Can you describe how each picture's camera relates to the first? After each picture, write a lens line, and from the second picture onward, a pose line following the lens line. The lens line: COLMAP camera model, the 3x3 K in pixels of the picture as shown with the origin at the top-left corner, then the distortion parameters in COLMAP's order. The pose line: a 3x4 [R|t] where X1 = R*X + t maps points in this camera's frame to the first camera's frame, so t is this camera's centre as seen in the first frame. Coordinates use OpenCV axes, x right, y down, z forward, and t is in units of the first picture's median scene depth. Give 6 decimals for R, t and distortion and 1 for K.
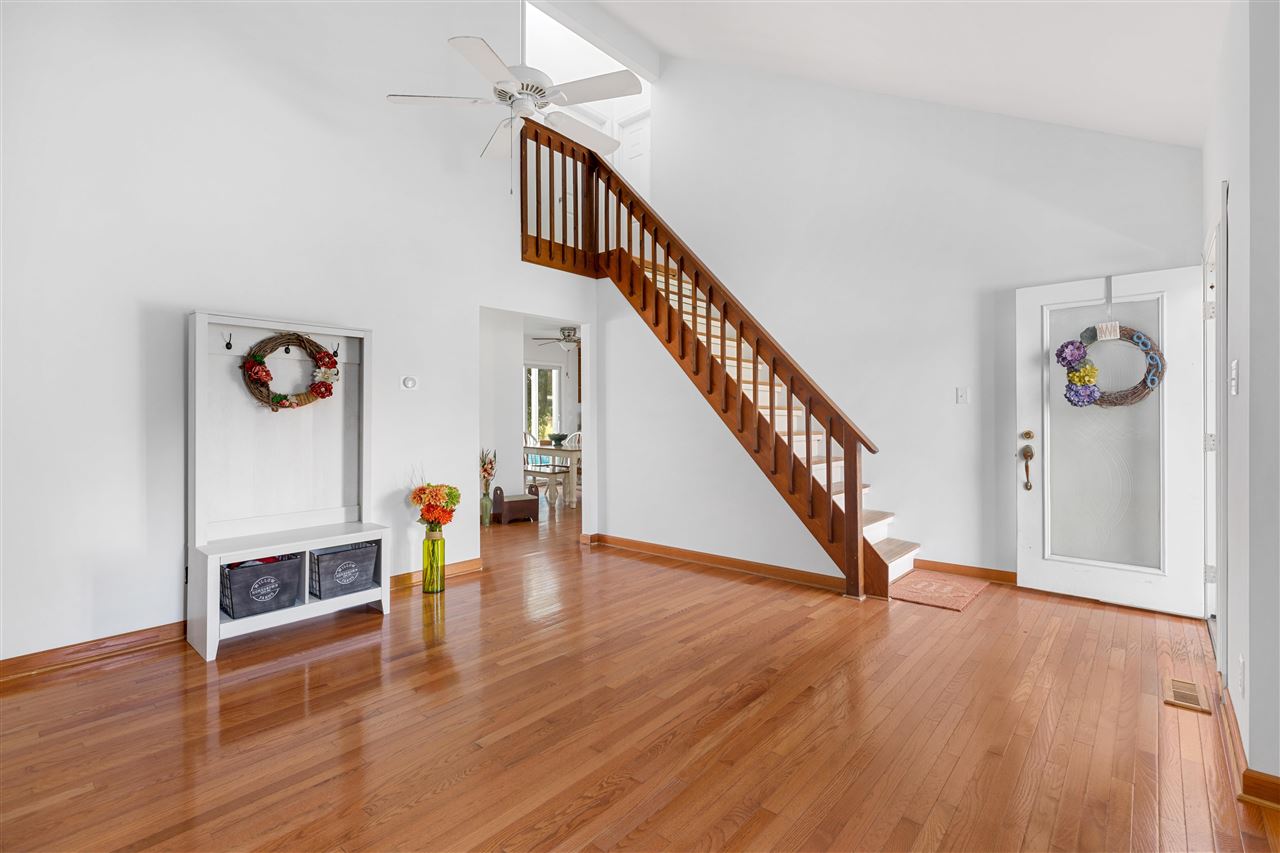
lens RADIAL K [[566.9, 0, 641.8], [0, 566.9, 420.2], [0, 0, 1]] dist [-0.001117, 0.000138]
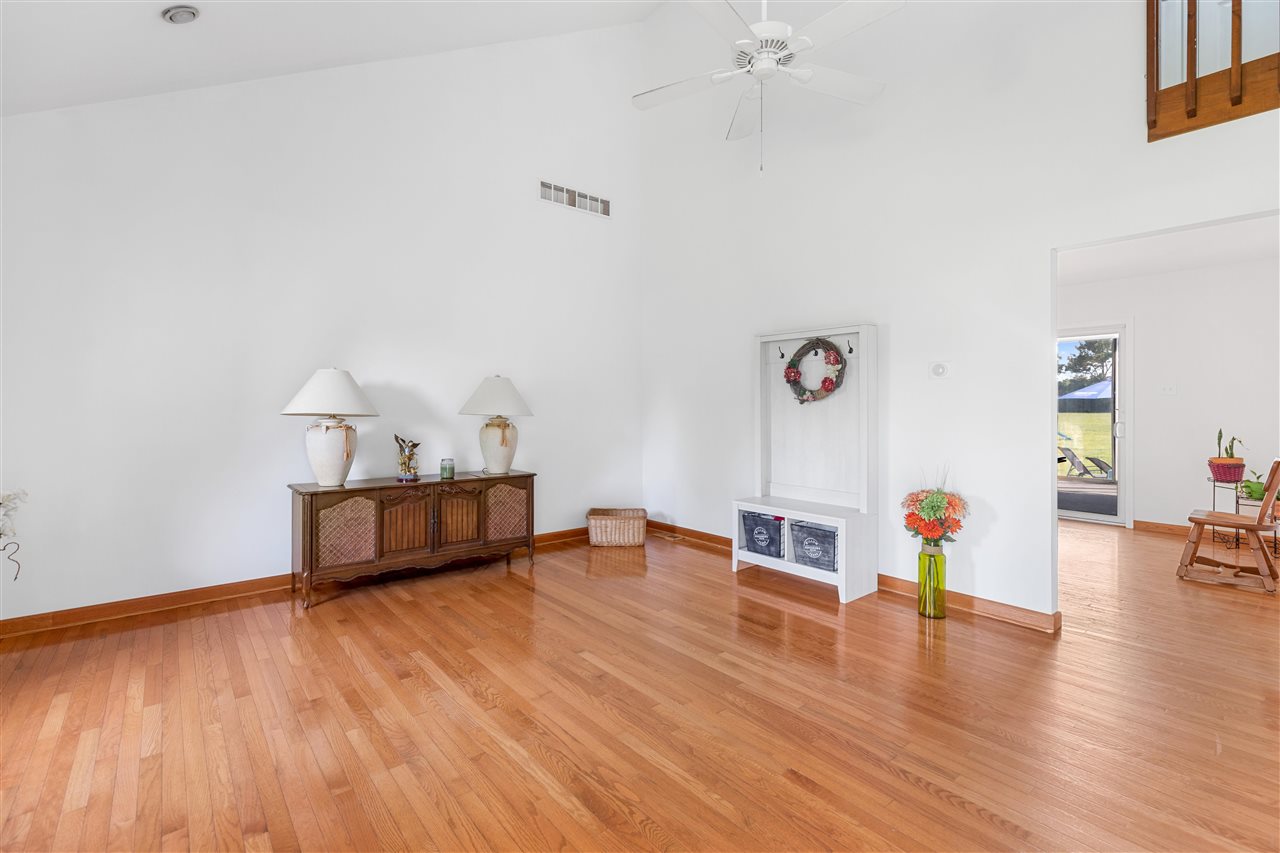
lens RADIAL K [[566.9, 0, 641.1], [0, 566.9, 404.3], [0, 0, 1]] dist [-0.001117, 0.000138]
pose [[-0.144283, -0.001263, -0.989536, 0.668196], [-0.007670, 0.999971, -0.000158, -0.012282], [0.989507, 0.007567, -0.144288, 0.866459]]
